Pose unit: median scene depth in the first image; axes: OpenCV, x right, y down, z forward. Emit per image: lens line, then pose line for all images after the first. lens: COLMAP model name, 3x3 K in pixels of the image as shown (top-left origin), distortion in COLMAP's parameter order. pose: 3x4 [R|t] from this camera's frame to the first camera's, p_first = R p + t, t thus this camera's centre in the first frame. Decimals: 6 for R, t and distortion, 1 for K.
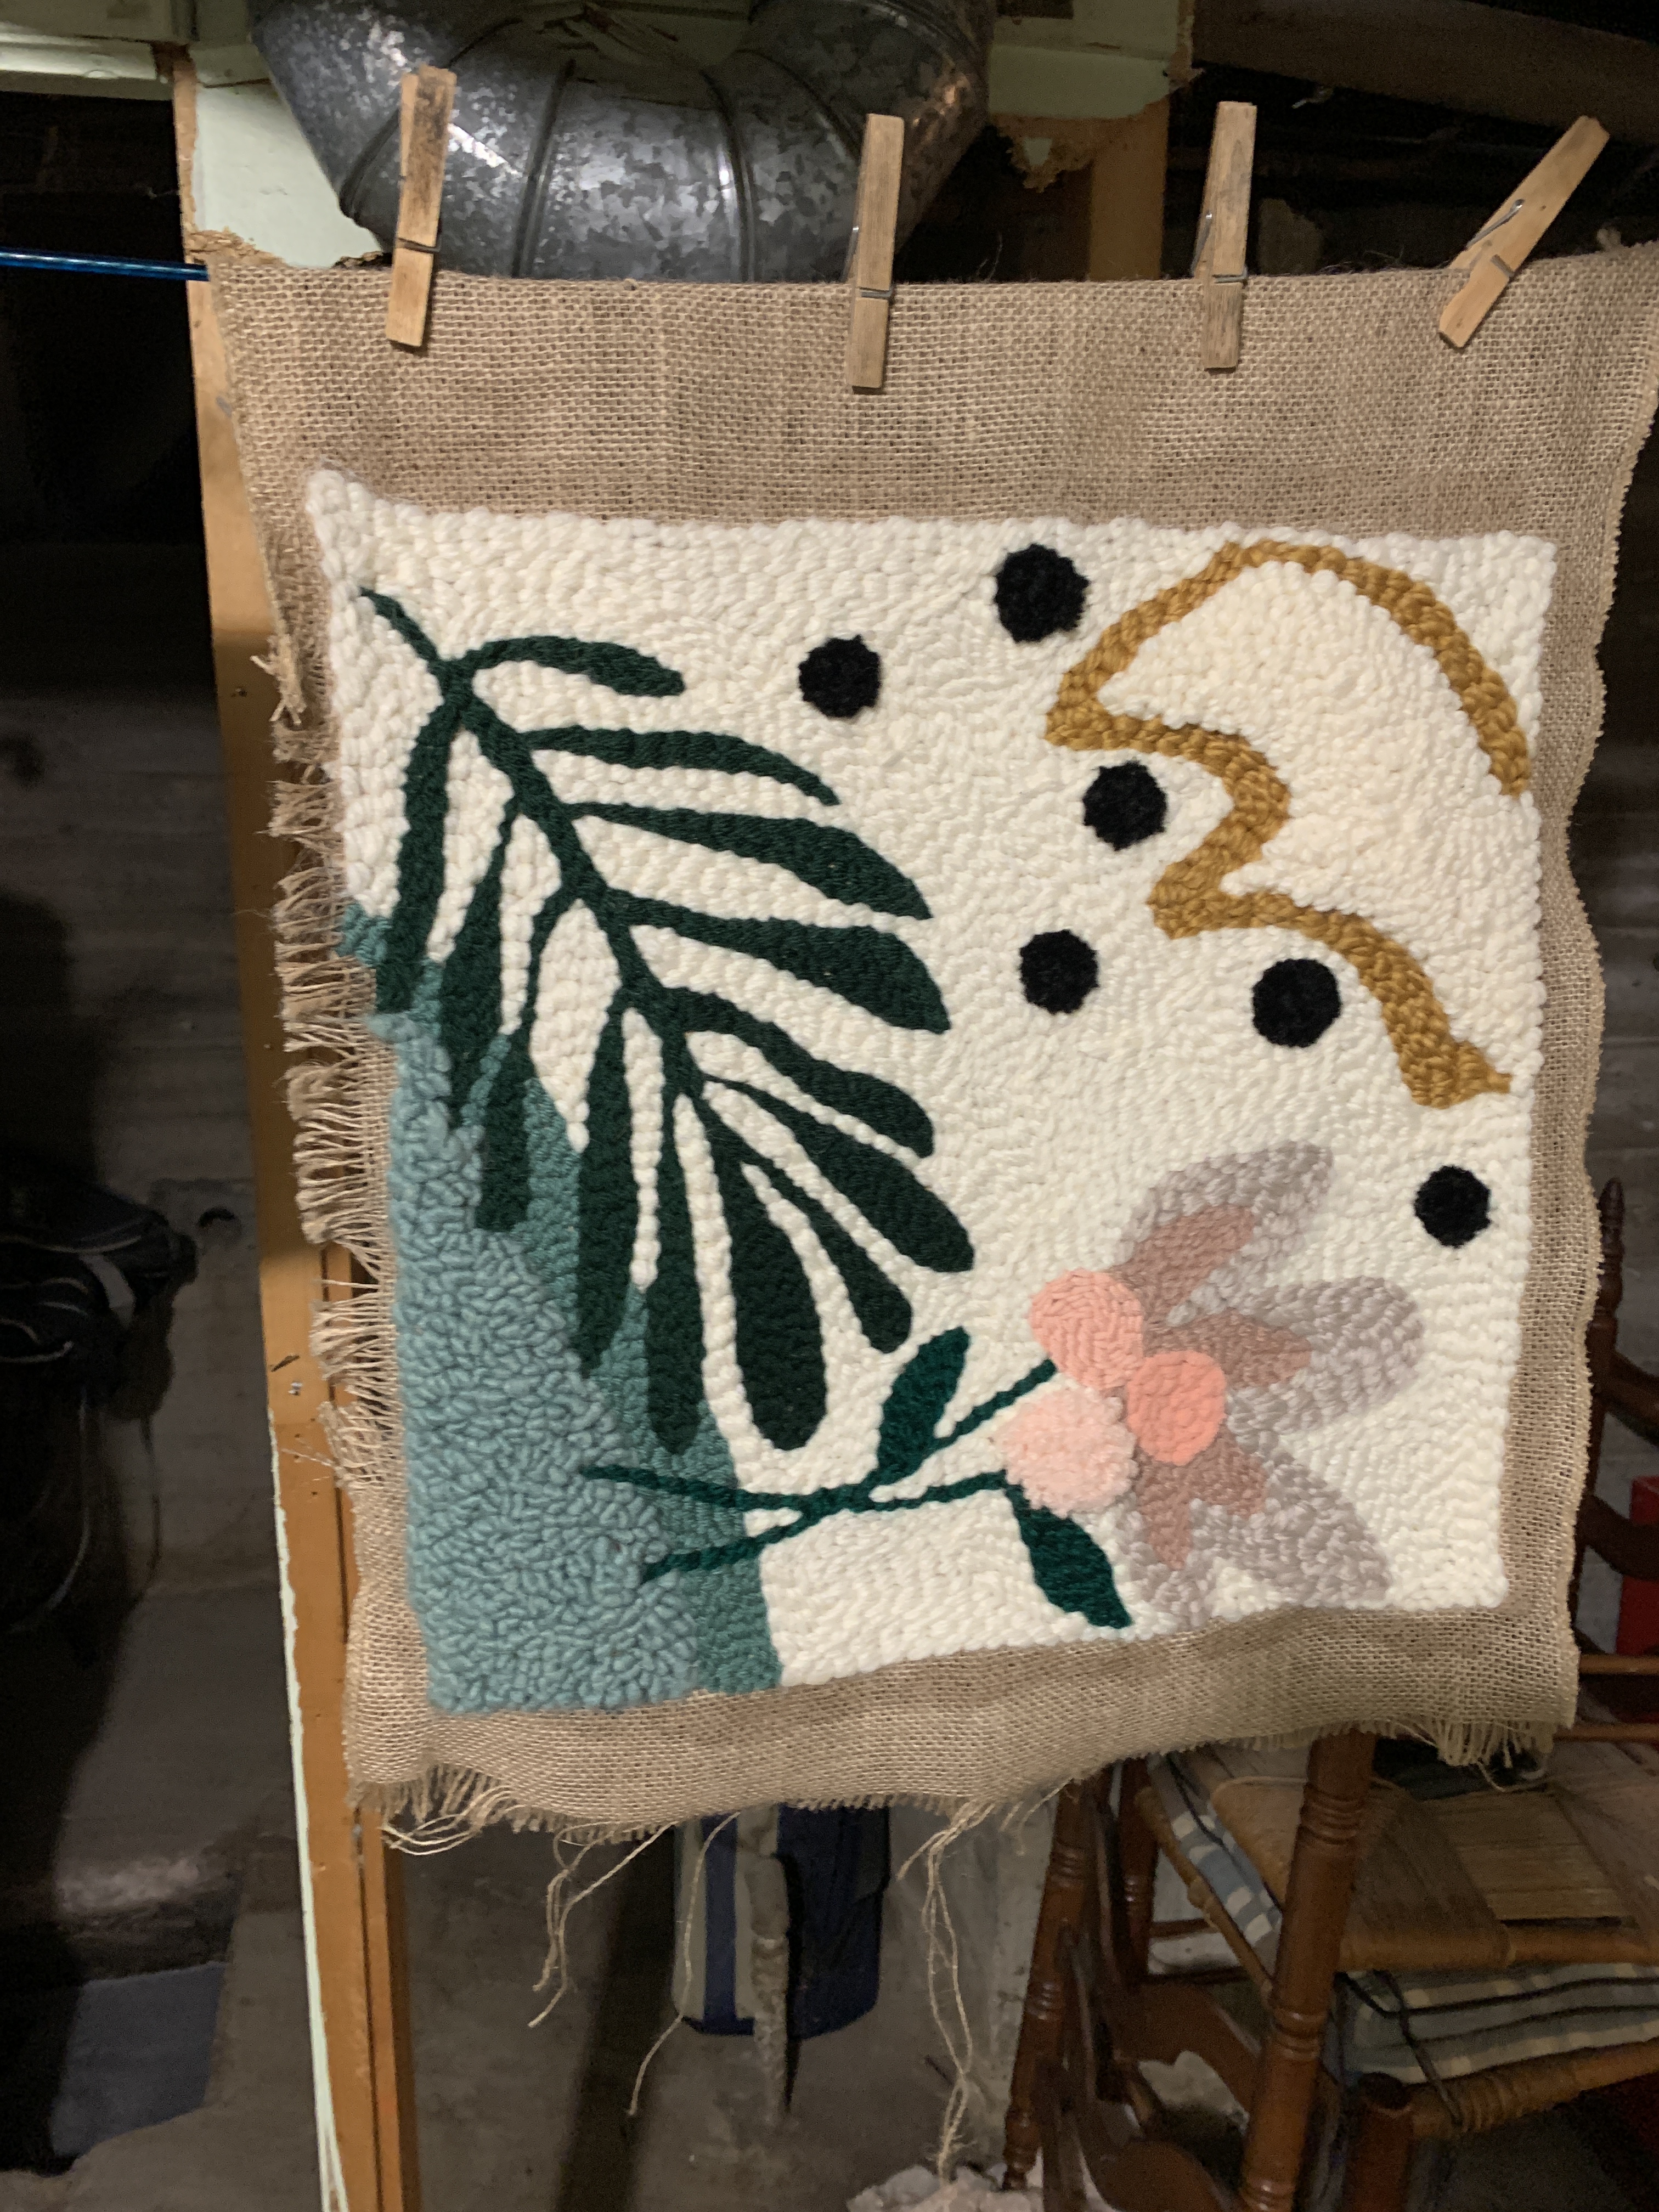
lens RADIAL K [[1708.4, 0, 829.5], [0, 1708.4, 1106.0], [0, 0, 1]] dist [-0.001174, -0.000468]
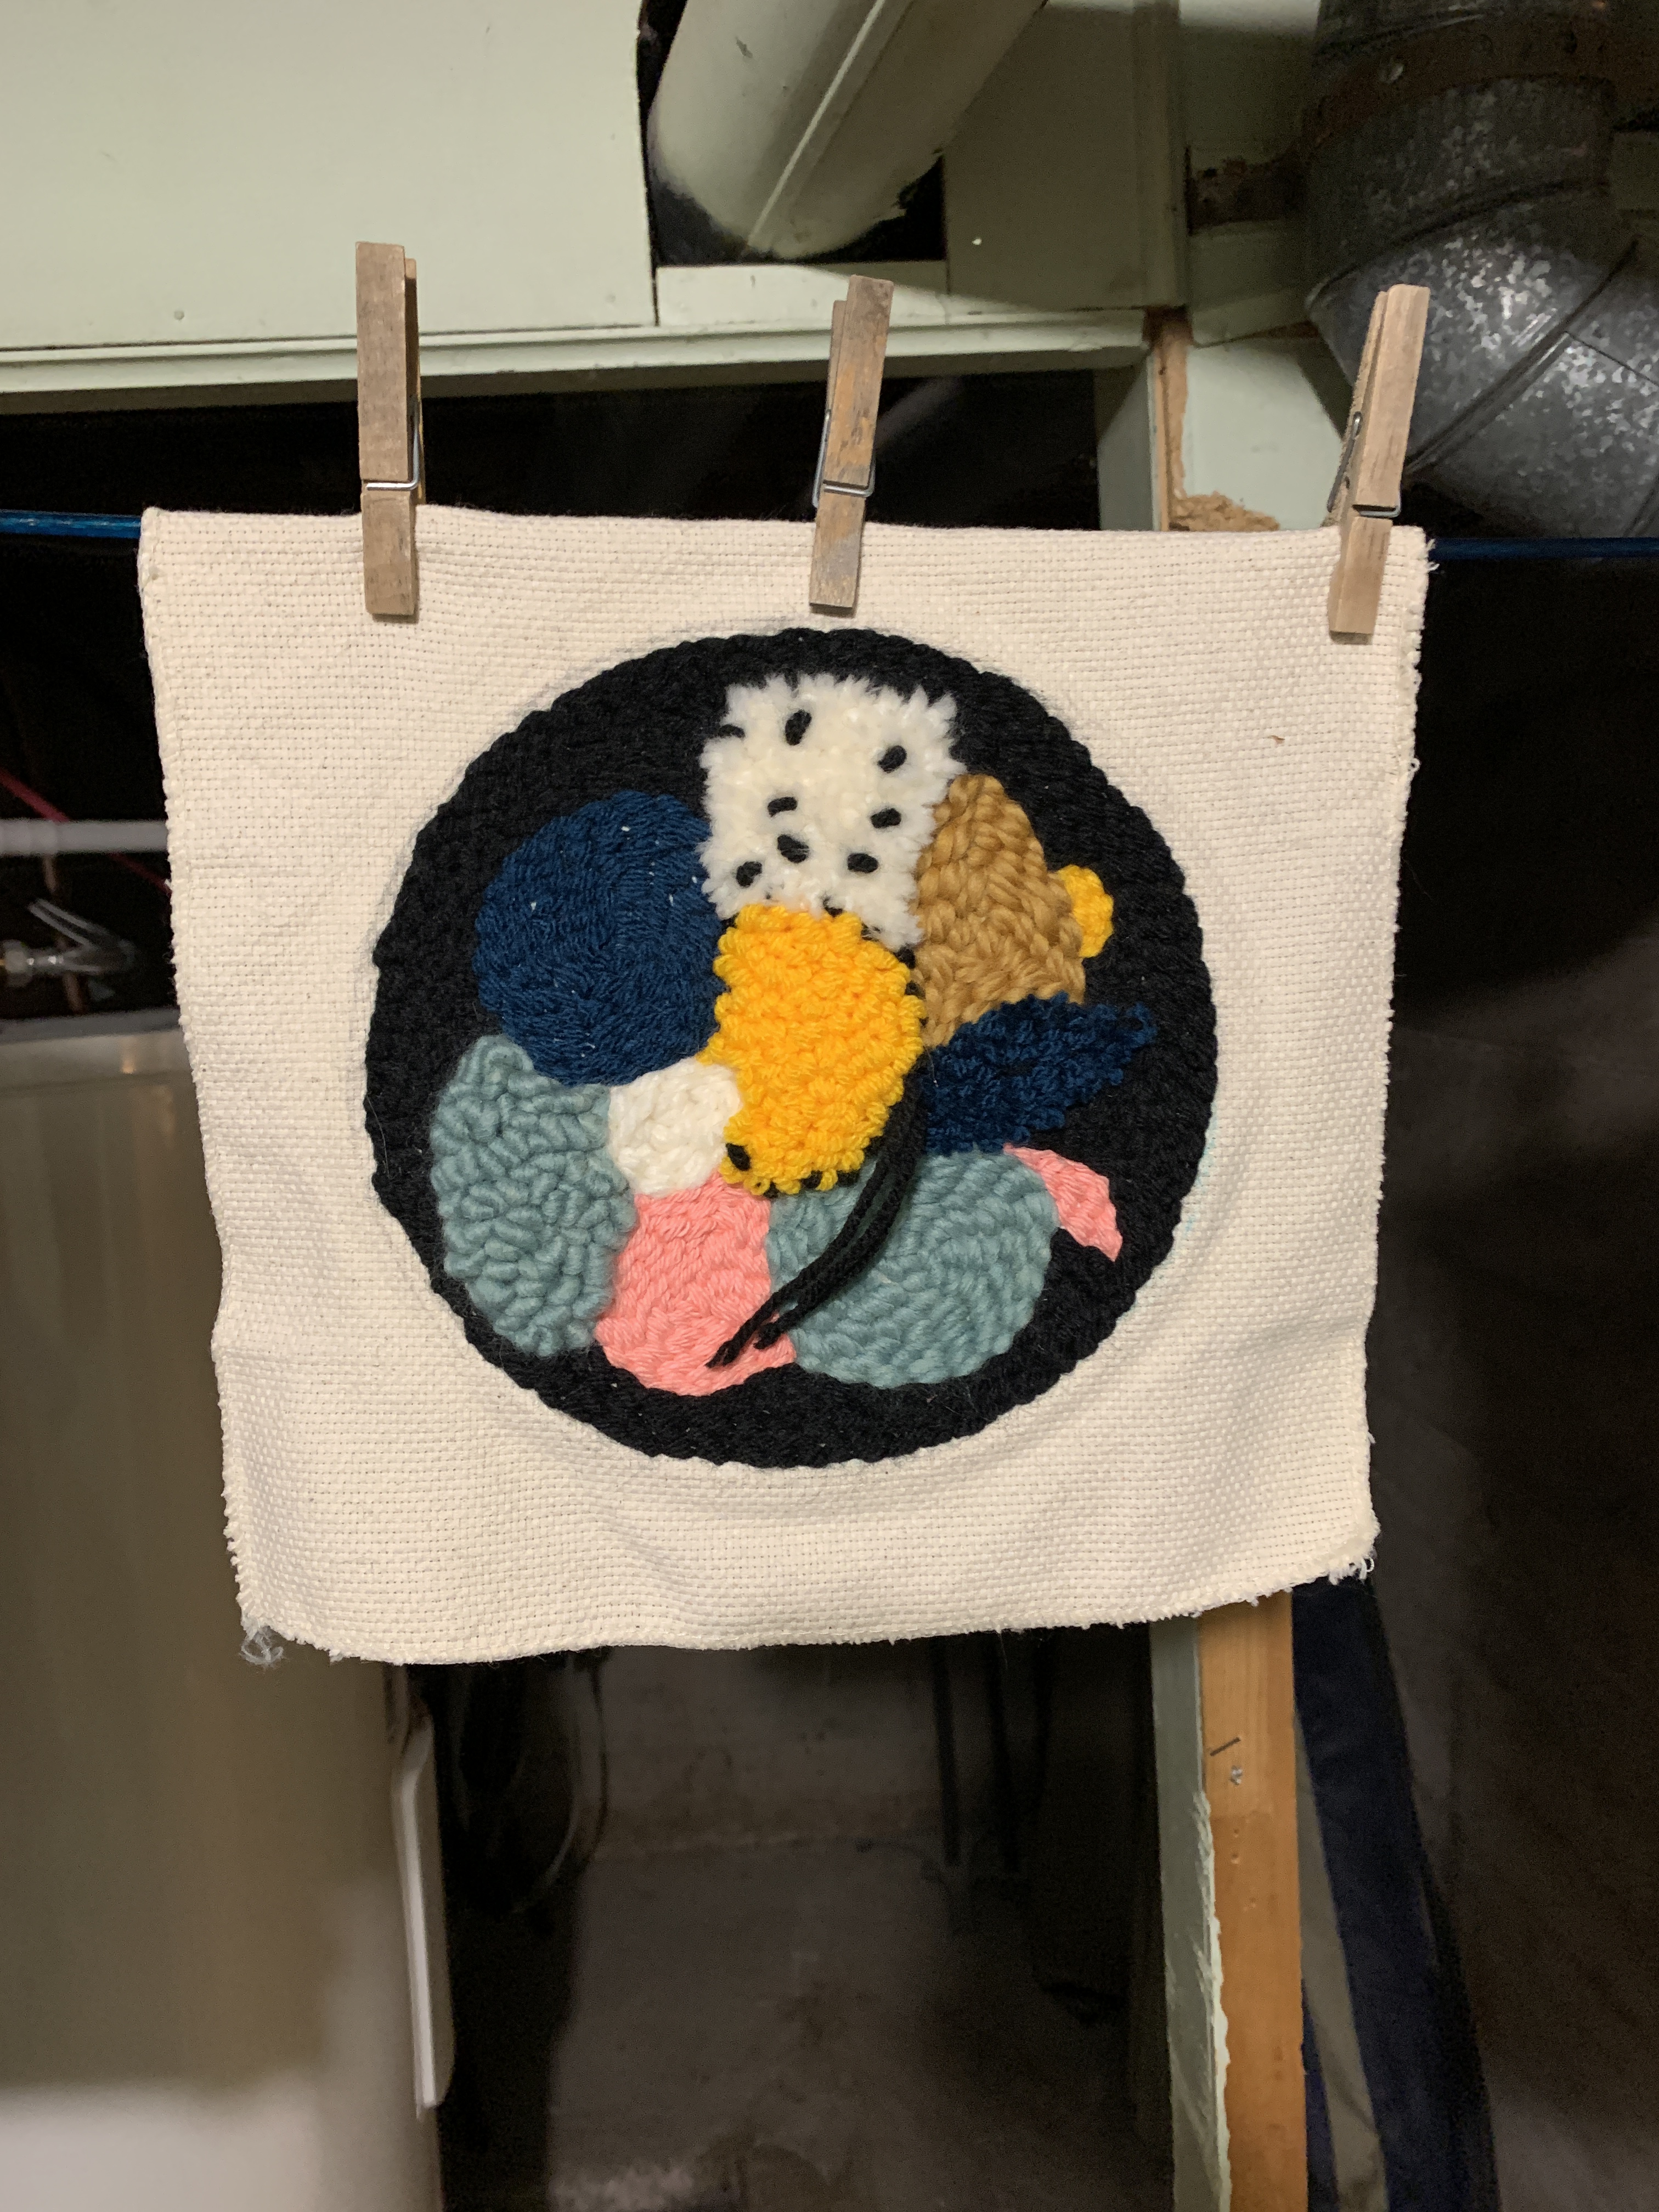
lens RADIAL K [[1717.1, 0, 829.5], [0, 1717.1, 1106.0], [0, 0, 1]] dist [-0.006995, -0.003568]
pose [[0.987778, -0.039476, -0.150784, -0.443899], [0.022370, 0.993286, -0.113503, -0.090125], [0.154253, 0.108742, 0.982029, 0.105648]]
